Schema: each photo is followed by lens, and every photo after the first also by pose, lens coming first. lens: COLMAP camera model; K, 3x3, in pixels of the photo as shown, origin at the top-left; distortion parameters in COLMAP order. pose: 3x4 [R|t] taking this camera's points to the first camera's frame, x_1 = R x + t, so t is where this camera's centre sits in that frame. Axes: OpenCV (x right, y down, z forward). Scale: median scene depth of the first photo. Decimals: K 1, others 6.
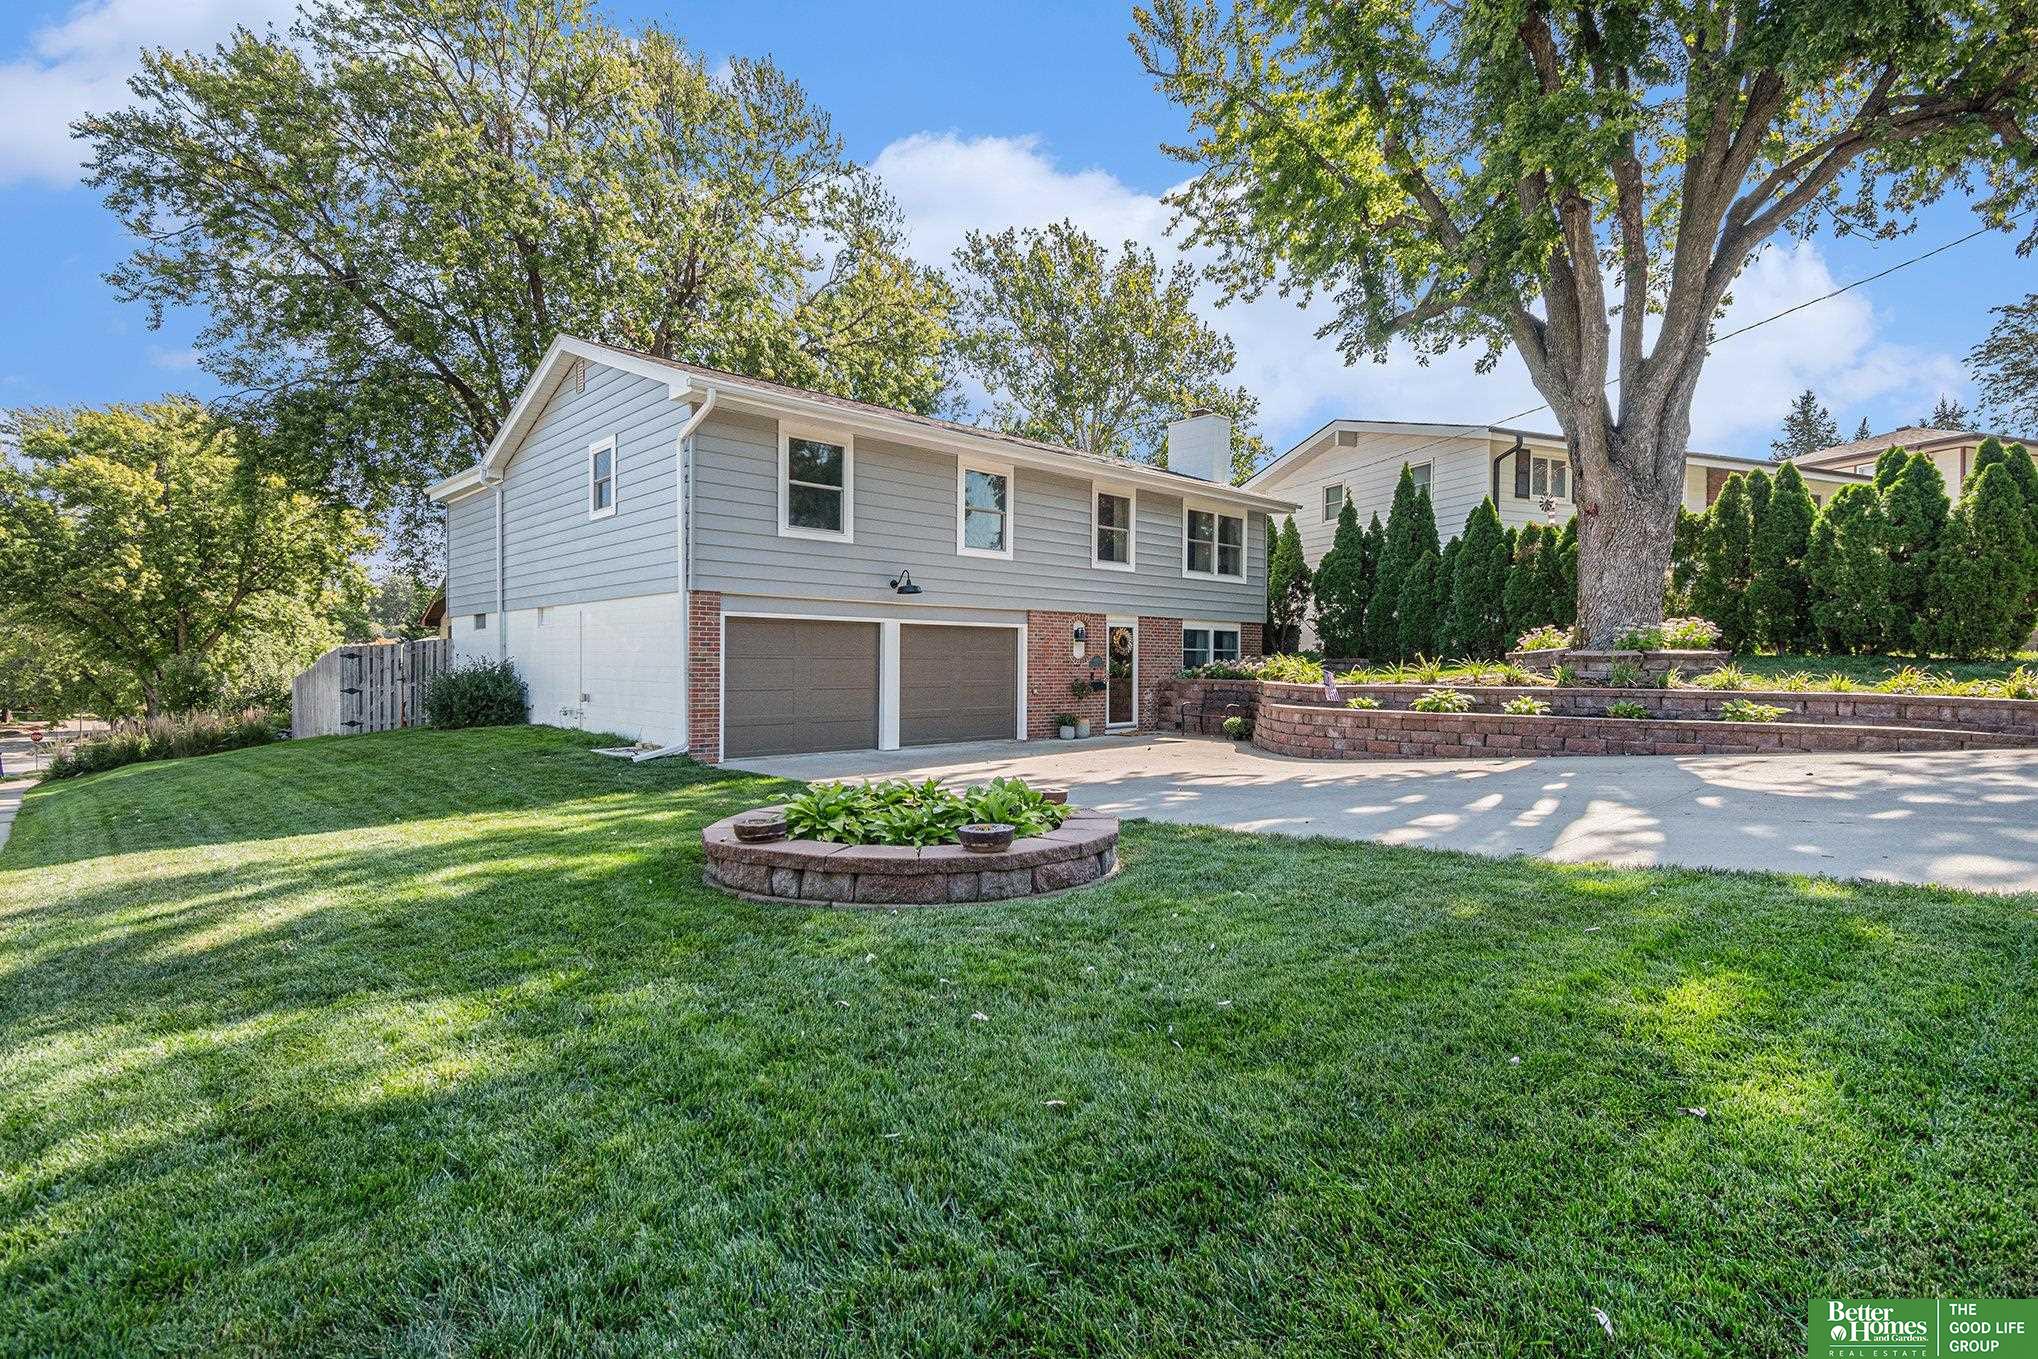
lens RADIAL K [[952.7, 0, 1019.0], [0, 952.7, 679.5], [0, 0, 1]] dist [-0.000175, -0.000248]
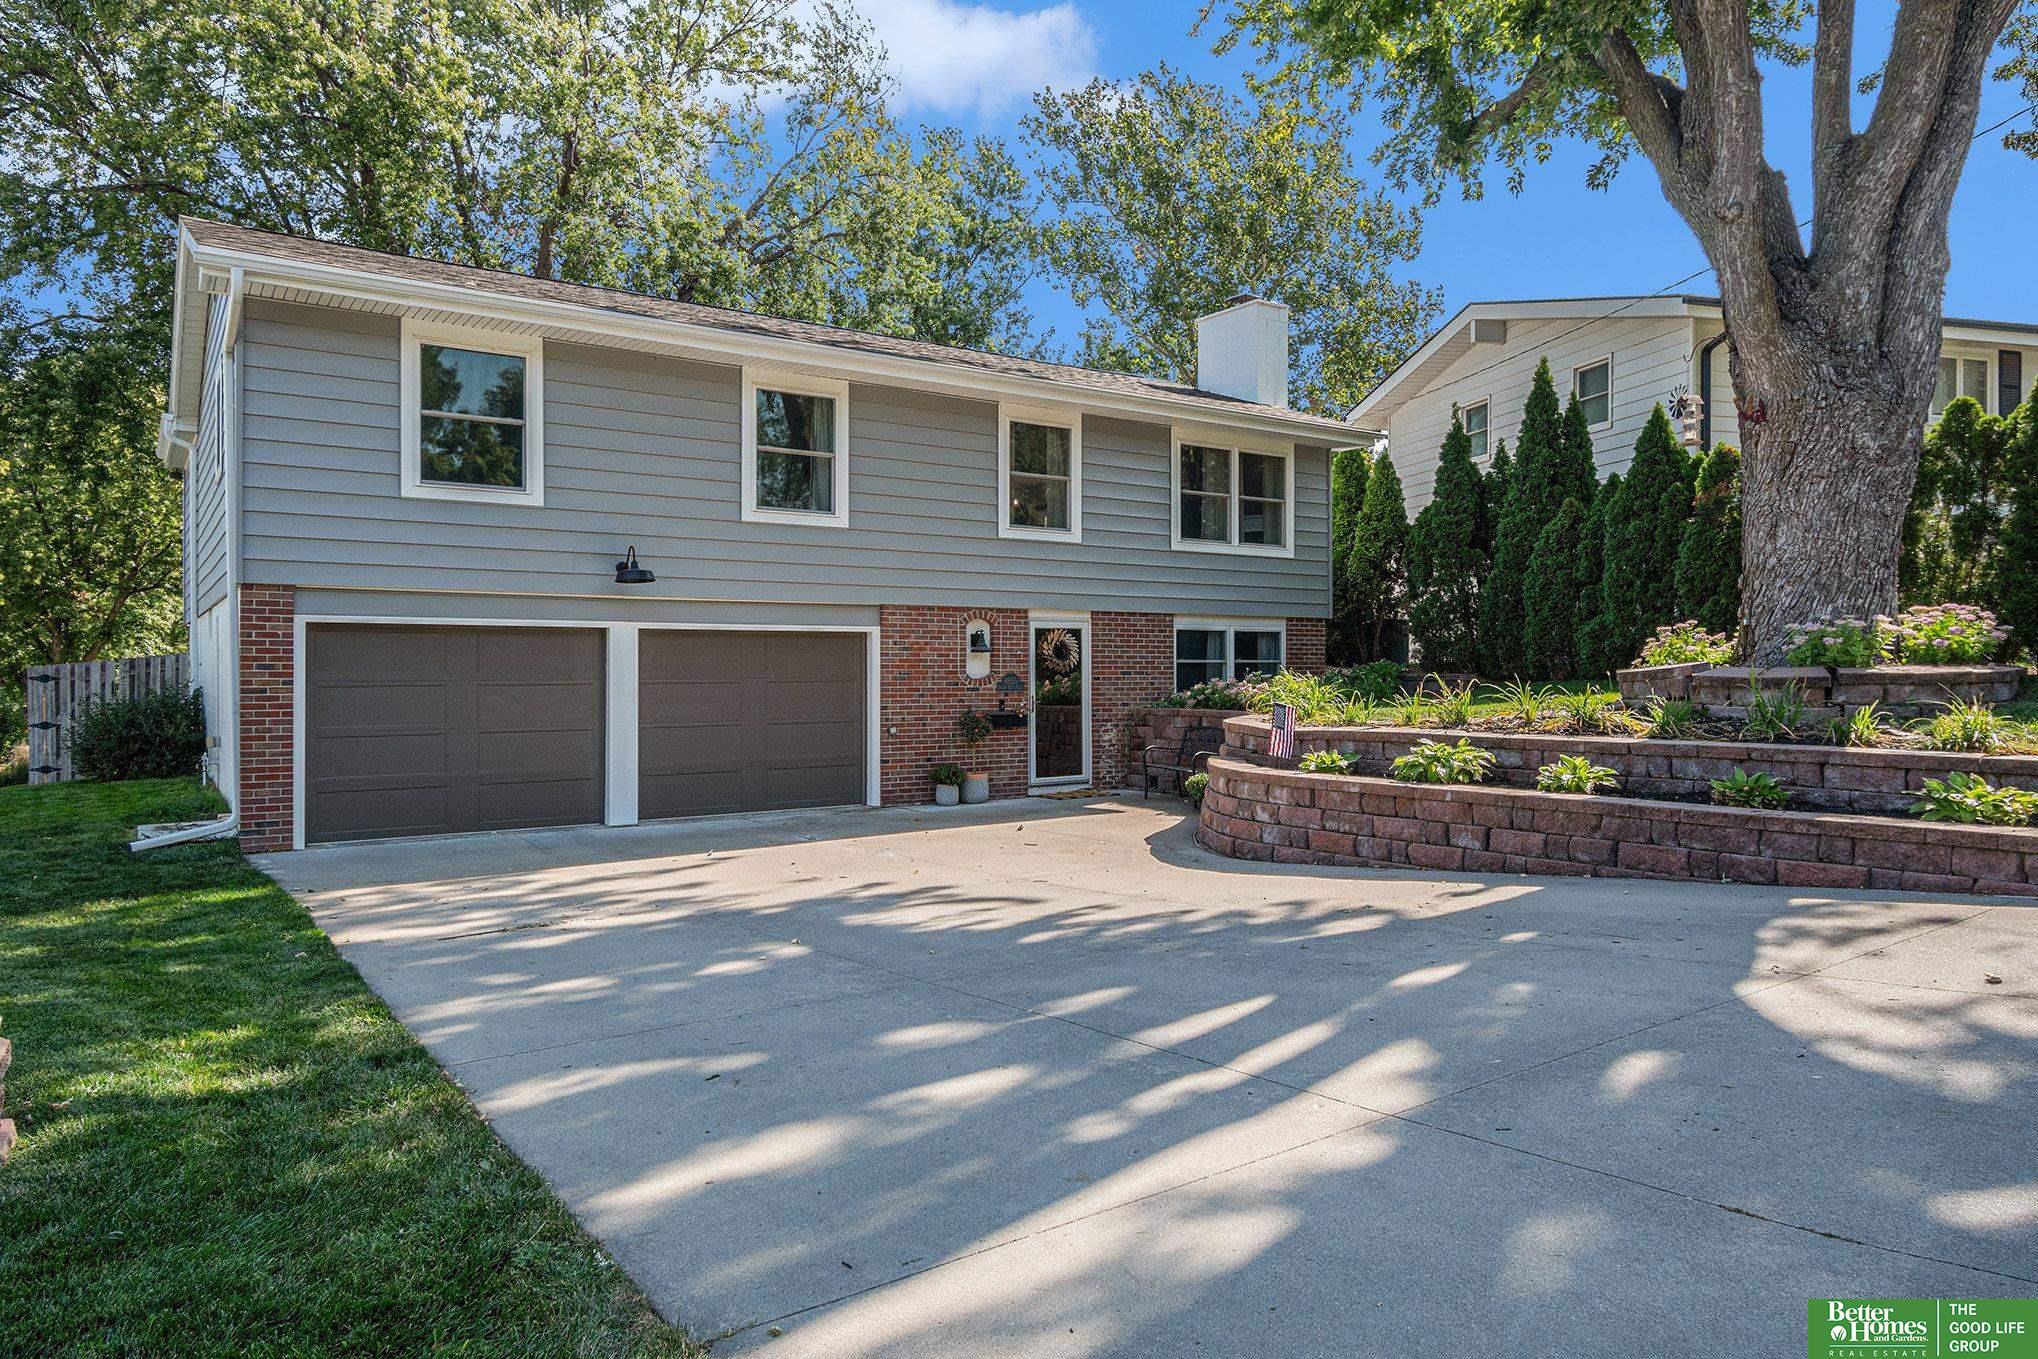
lens RADIAL K [[1238.2, 0, 1019.0], [0, 1238.2, 679.5], [0, 0, 1]] dist [0.001326, -0.013314]
pose [[0.989931, -0.005241, -0.141456, 0.209551], [0.003957, 0.999948, -0.009359, -0.013282], [0.141498, 0.008705, 0.989900, 0.173896]]
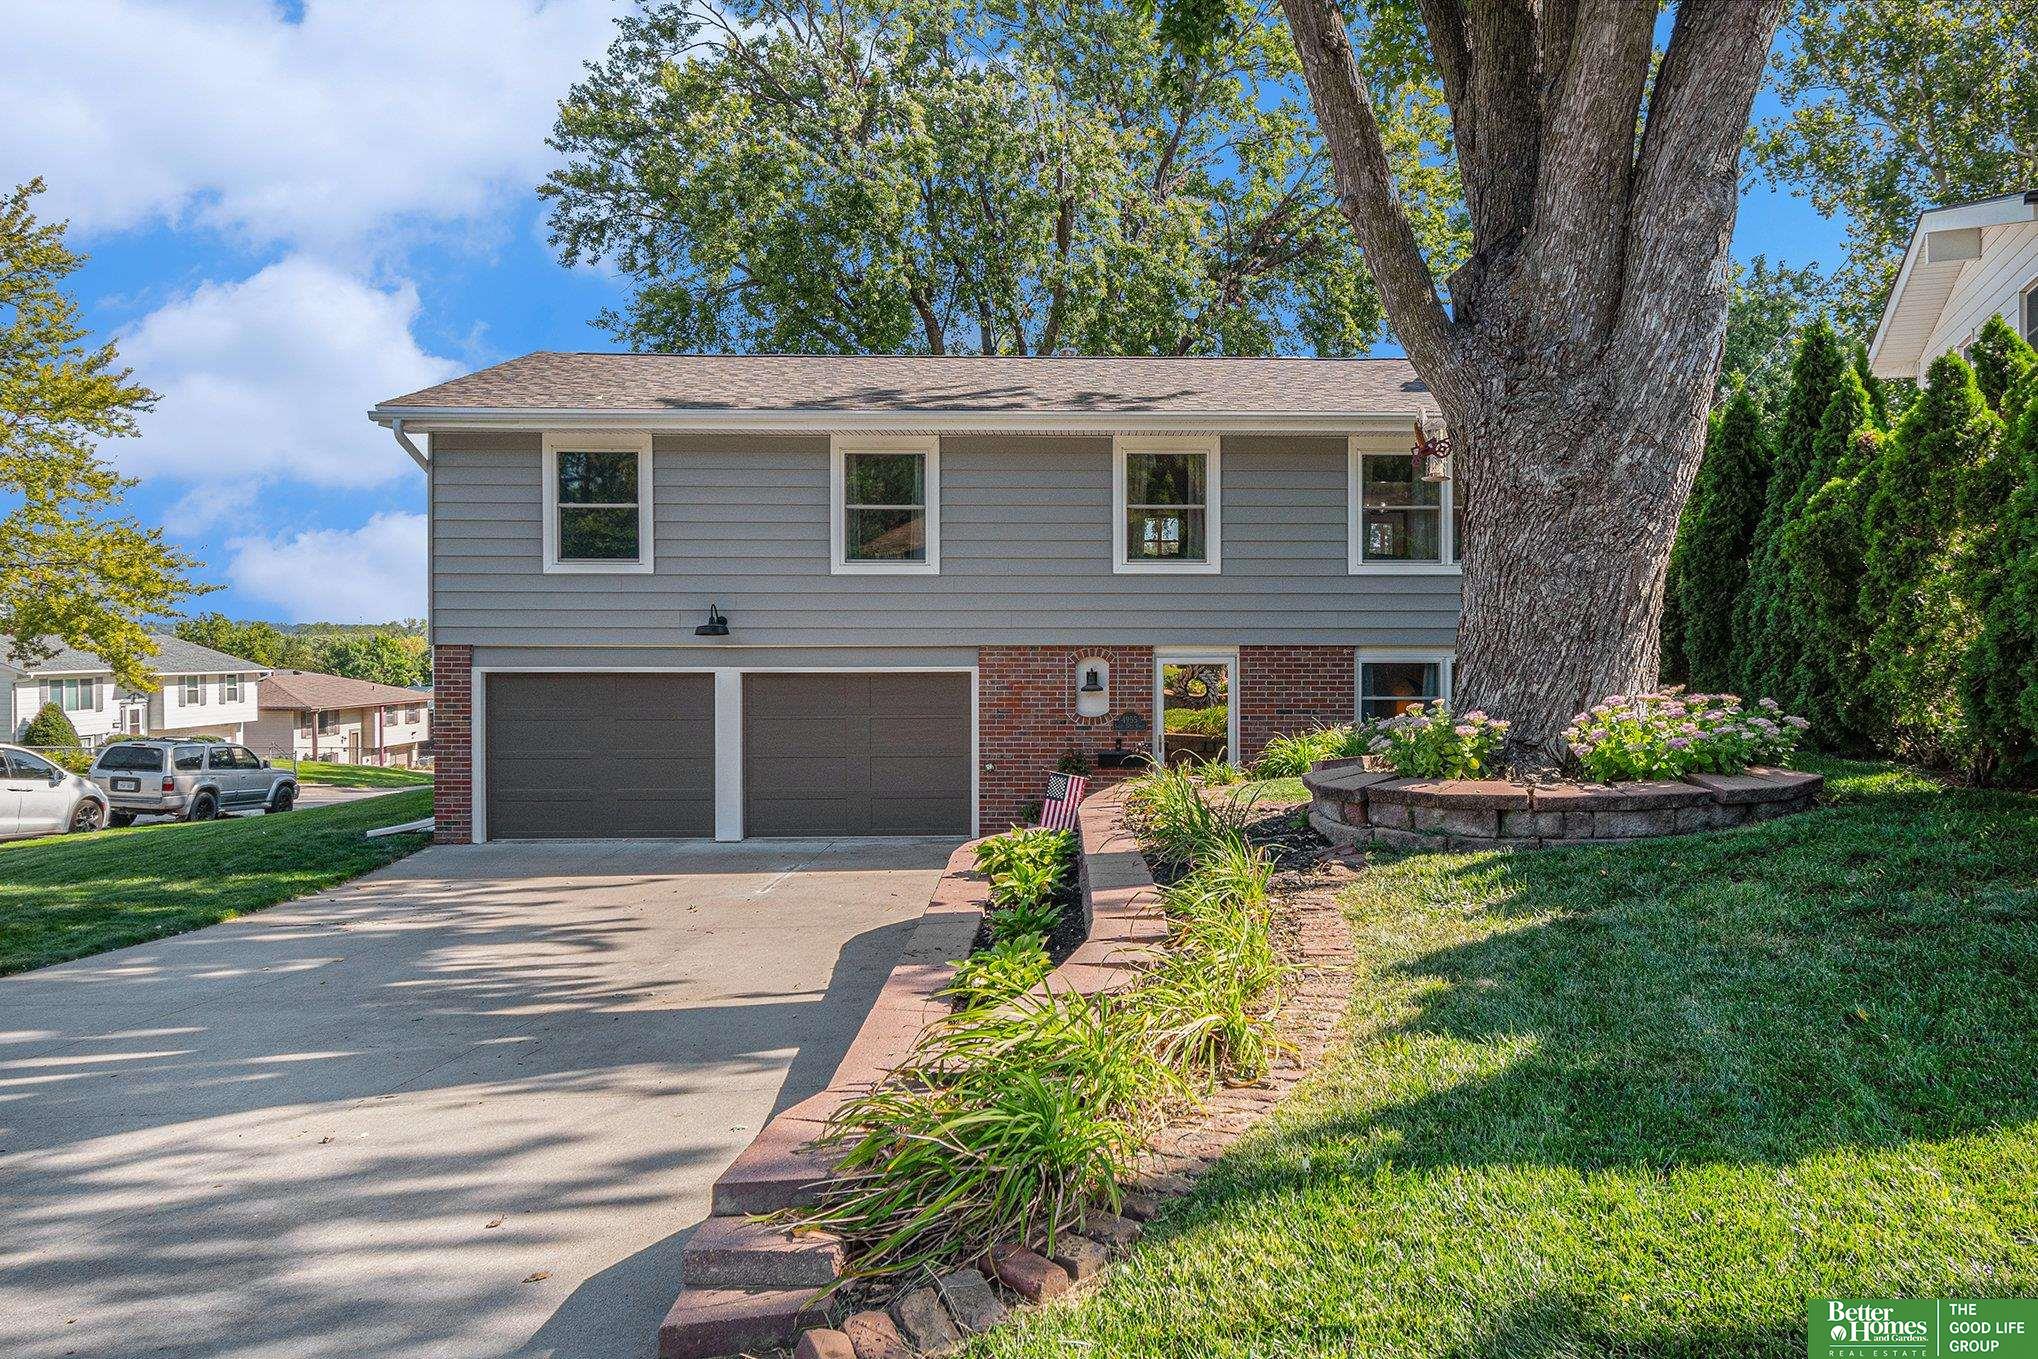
lens RADIAL K [[1329.6, 0, 1131.1], [0, 1329.6, 670.7], [0, 0, 1]] dist [0.005064, 0.002135]
pose [[0.770171, 0.007416, -0.637795, 0.656590], [-0.008980, 0.999959, 0.000784, -0.054105], [0.637775, 0.005123, 0.770206, 0.328337]]
